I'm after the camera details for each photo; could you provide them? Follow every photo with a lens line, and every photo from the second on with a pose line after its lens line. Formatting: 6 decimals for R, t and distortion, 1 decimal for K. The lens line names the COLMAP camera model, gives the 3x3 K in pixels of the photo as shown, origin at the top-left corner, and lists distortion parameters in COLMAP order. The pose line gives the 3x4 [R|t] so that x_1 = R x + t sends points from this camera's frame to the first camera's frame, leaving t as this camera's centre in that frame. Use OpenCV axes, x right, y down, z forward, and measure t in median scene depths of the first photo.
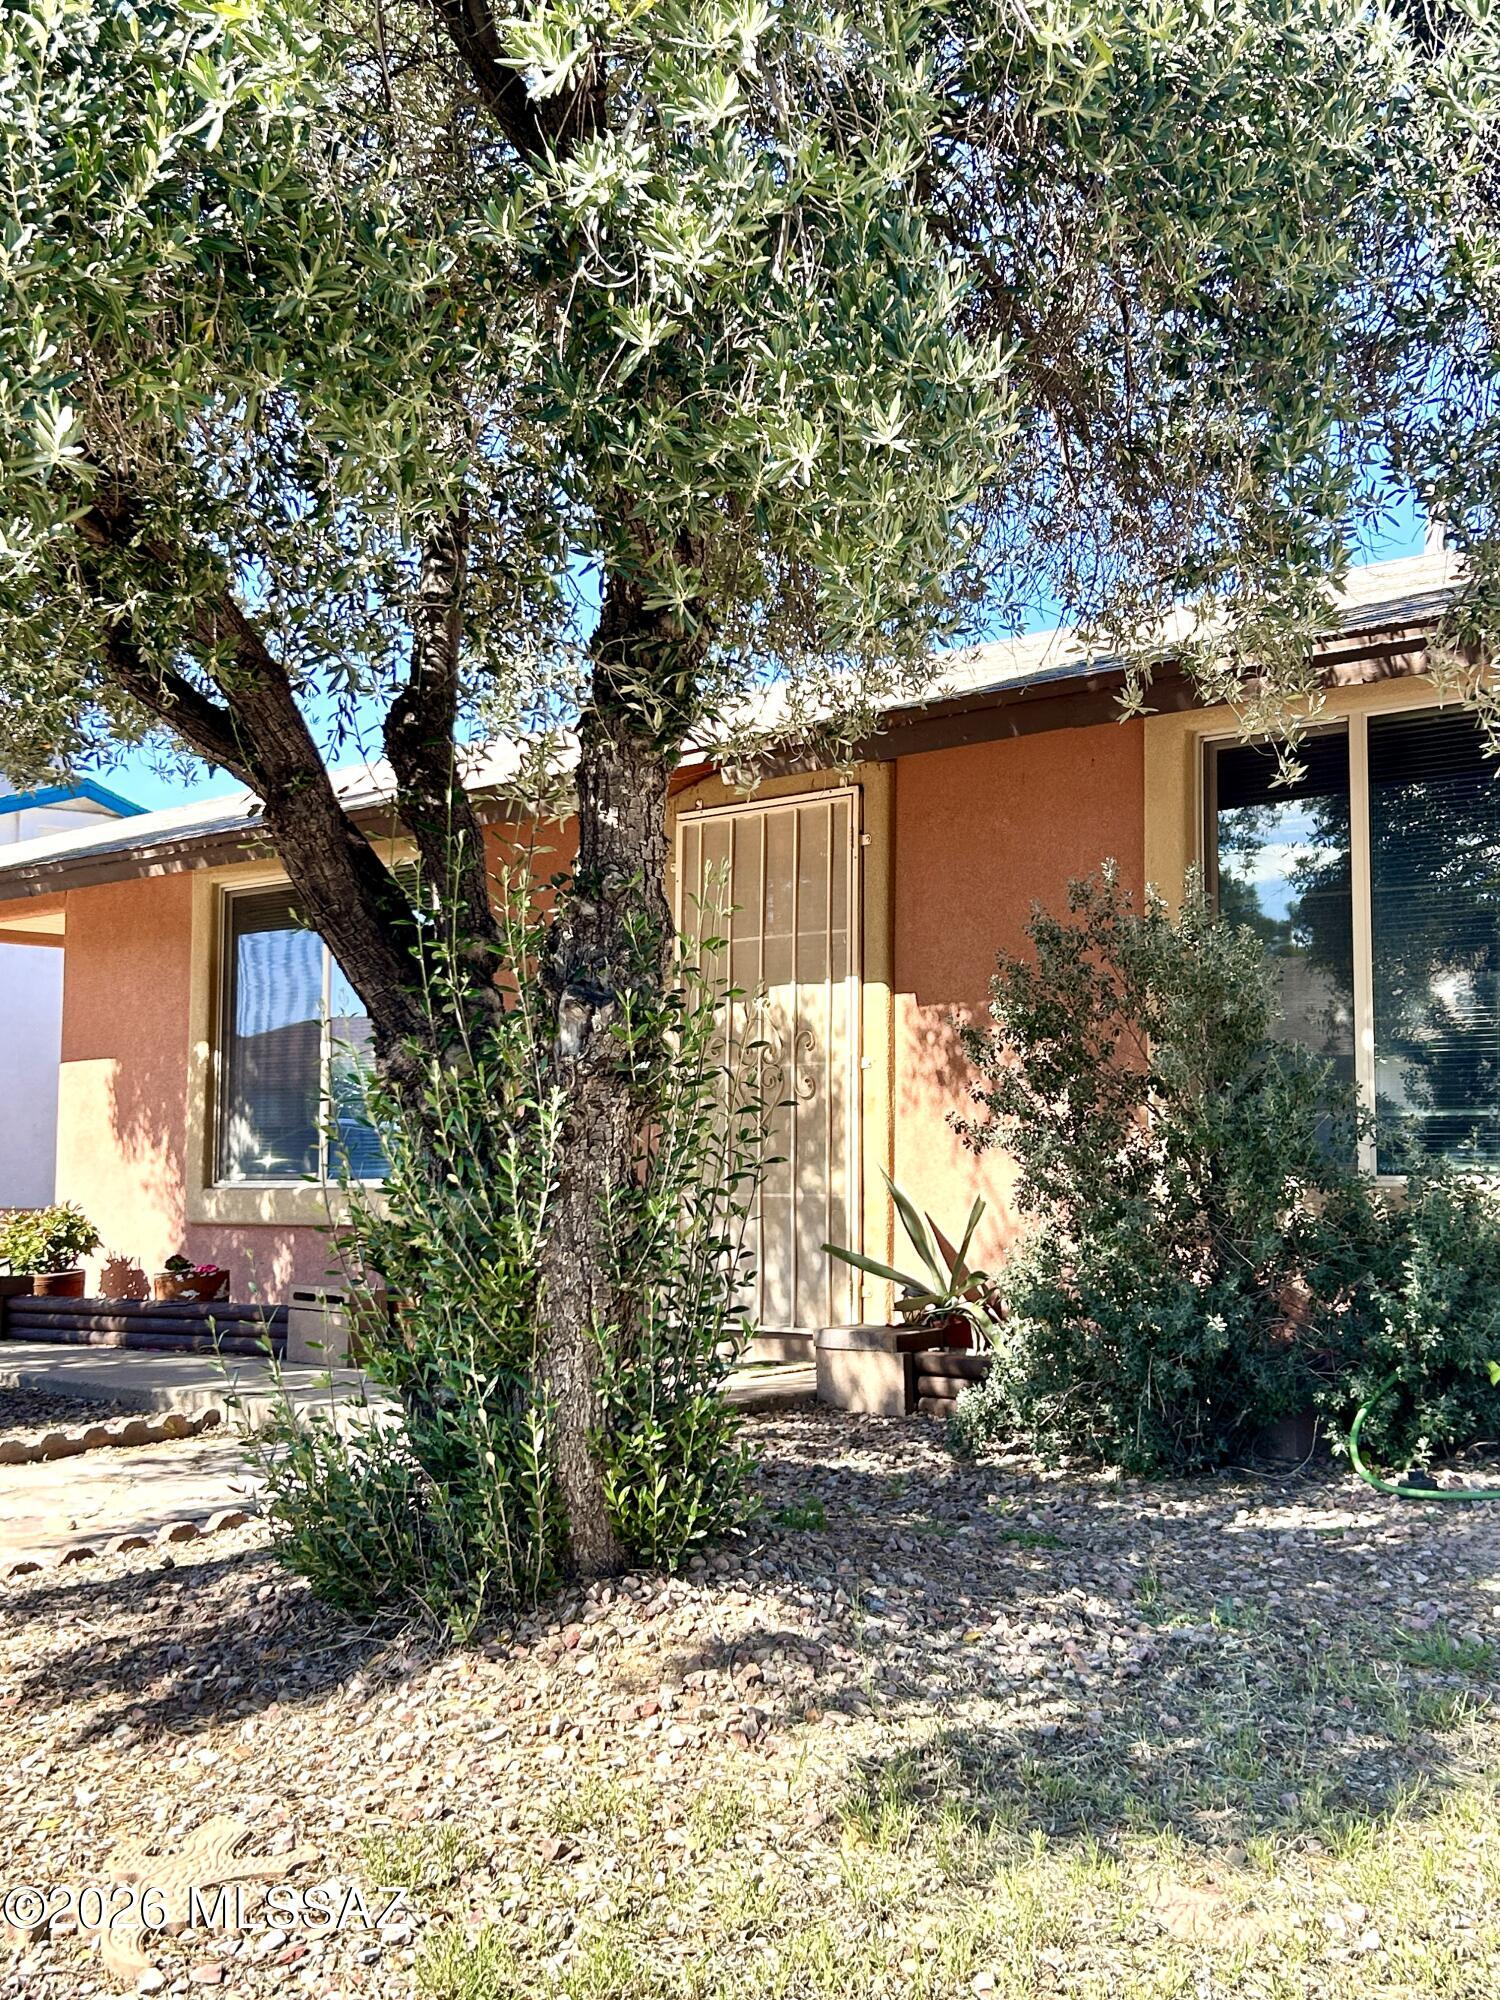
lens RADIAL K [[2272.8, 0, 750.2], [0, 2272.8, 998.2], [0, 0, 1]] dist [0.006989, 0.000000]
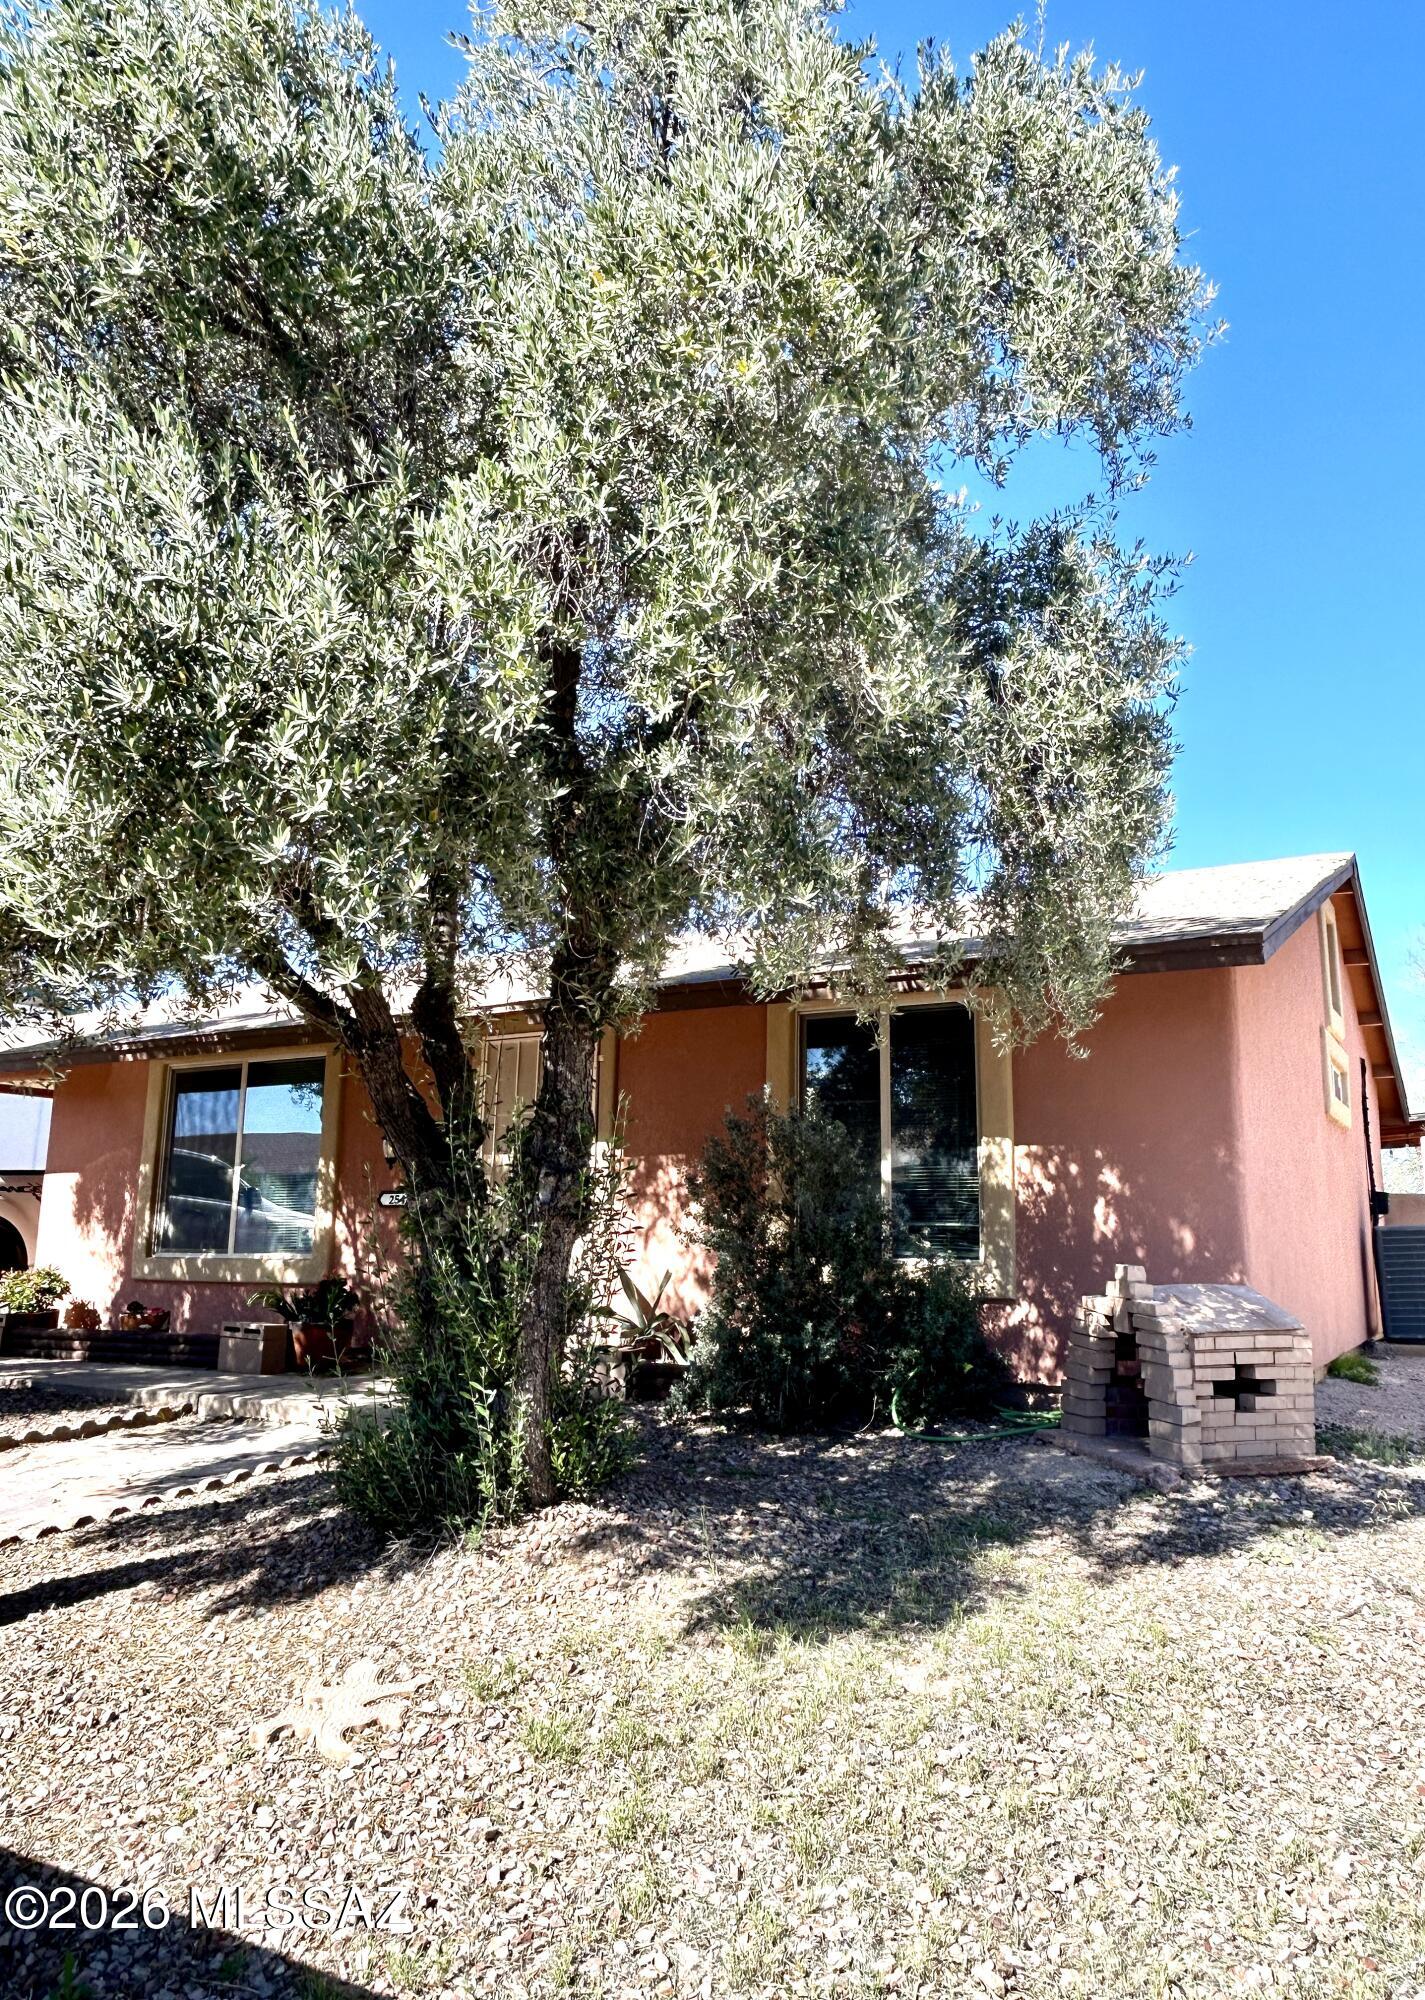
lens RADIAL K [[1391.6, 0, 713.1], [0, 1391.6, 1000.9], [0, 0, 1]] dist [-0.010459, -0.001476]
pose [[0.971474, 0.046668, 0.232511, -0.120713], [-0.026073, 0.995521, -0.090879, -0.020806], [-0.235710, 0.082224, 0.968339, -0.050662]]
